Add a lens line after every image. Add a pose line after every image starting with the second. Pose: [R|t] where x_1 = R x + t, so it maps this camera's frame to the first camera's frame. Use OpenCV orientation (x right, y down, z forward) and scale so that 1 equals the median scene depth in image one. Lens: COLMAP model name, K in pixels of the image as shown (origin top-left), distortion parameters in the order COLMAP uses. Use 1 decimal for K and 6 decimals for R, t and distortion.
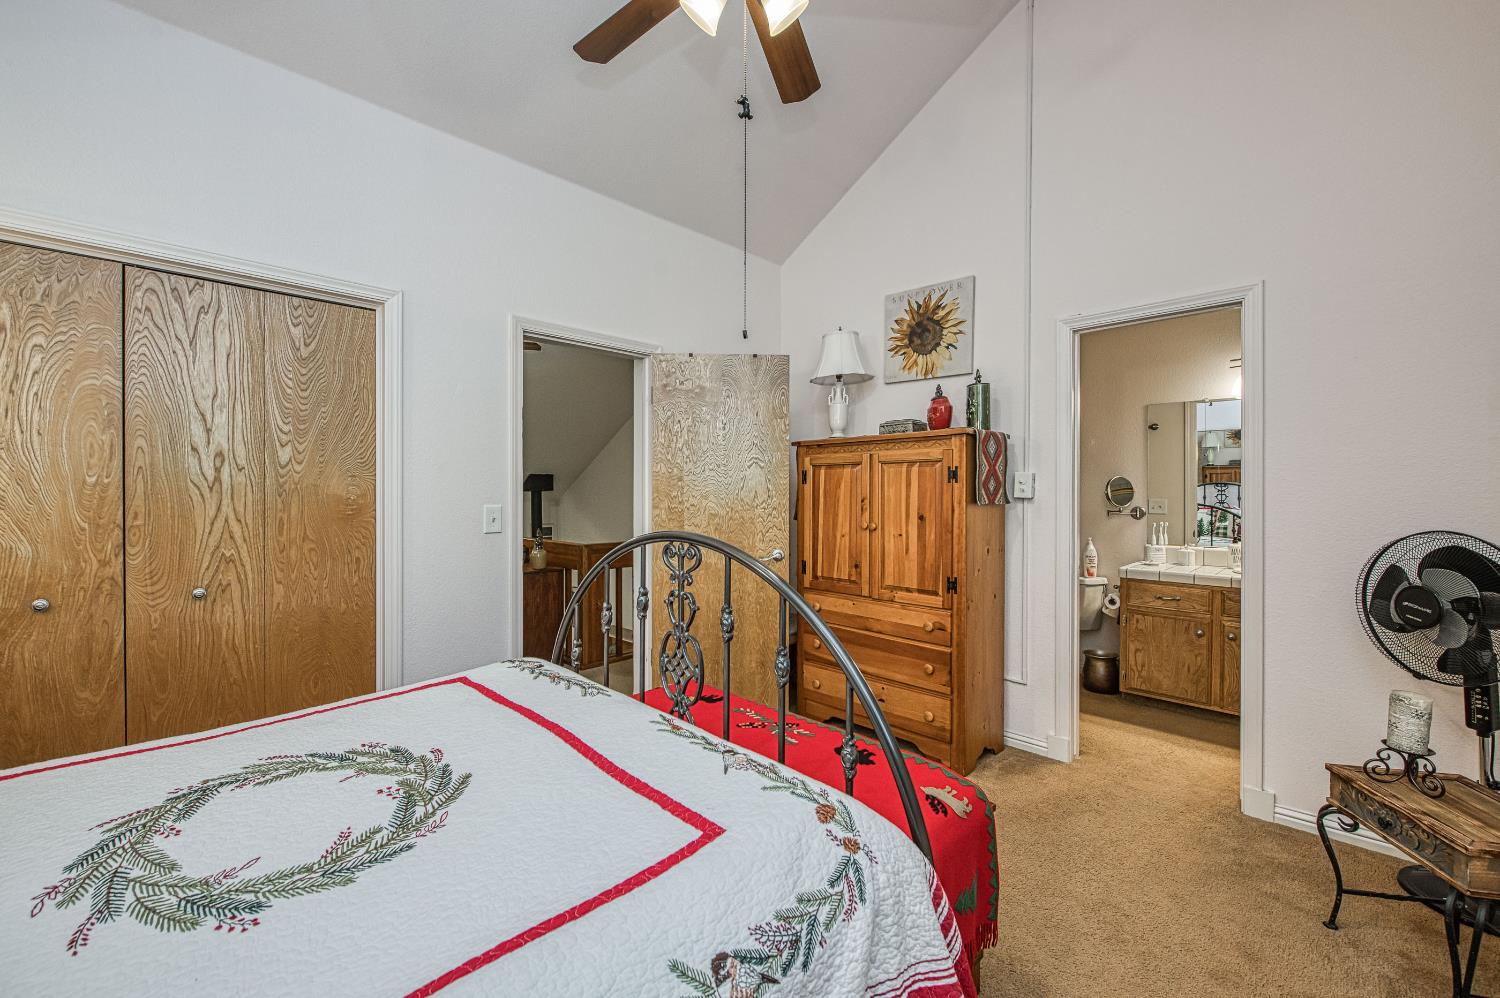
lens RADIAL K [[582.8, 0, 746.6], [0, 582.8, 498.0], [0, 0, 1]] dist [-0.000320, -0.000109]
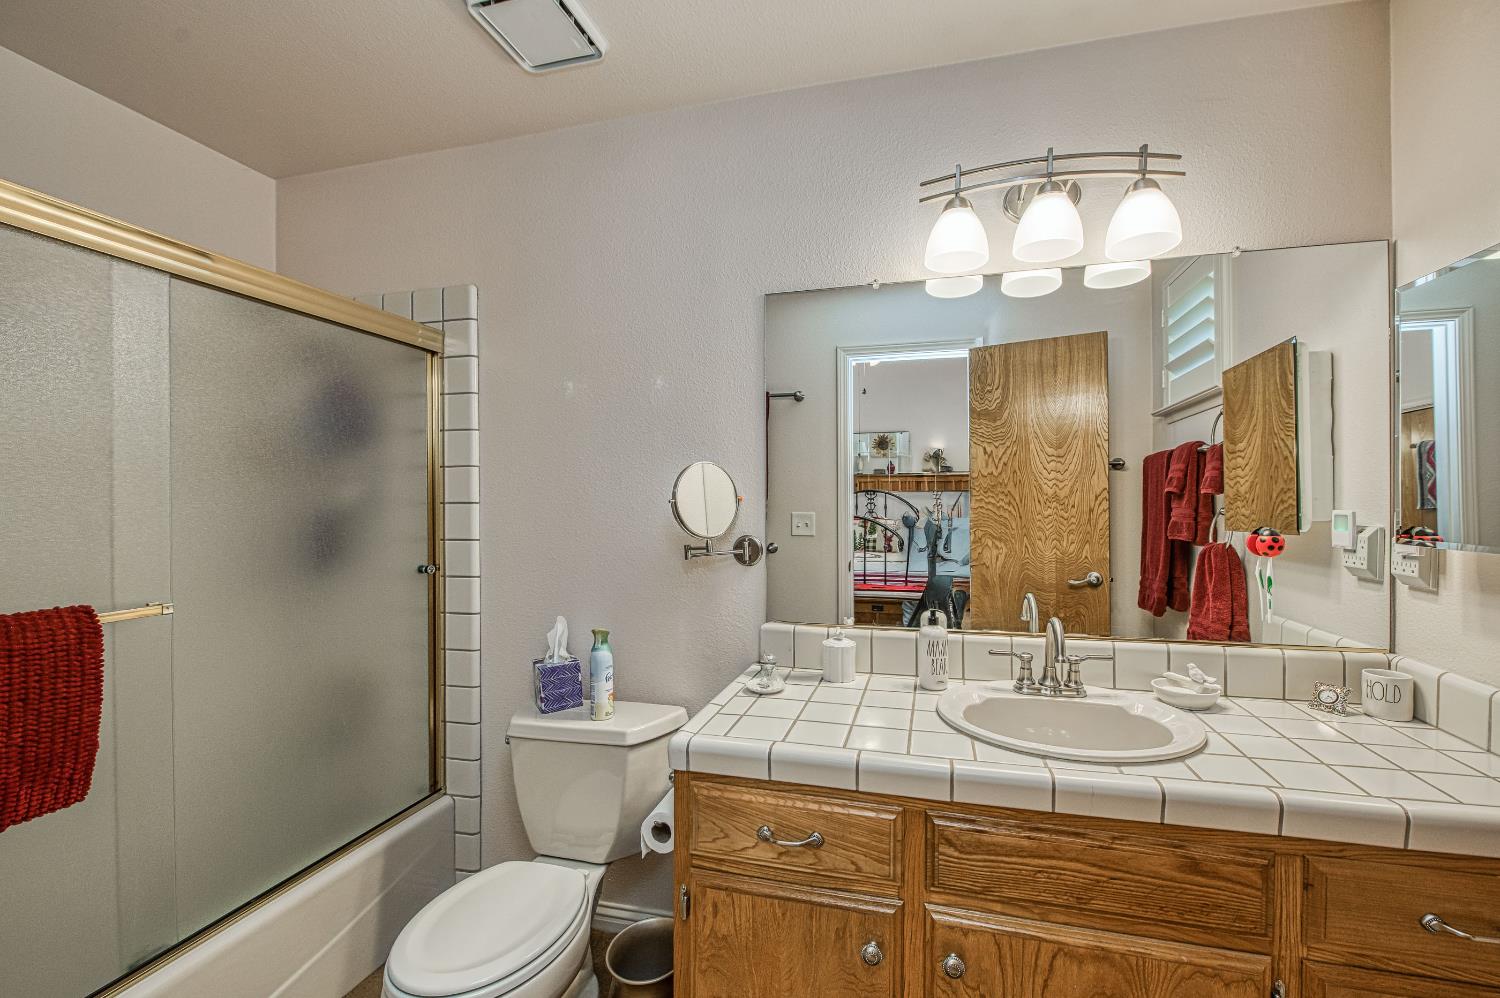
lens RADIAL K [[640.8, 0, 750.7], [0, 640.8, 496.0], [0, 0, 1]] dist [-0.015268, -0.000650]
pose [[0.873625, 0.003848, 0.486584, 0.697479], [0.004344, 0.999867, -0.015706, -0.011164], [-0.486580, 0.015835, 0.873492, 0.919904]]
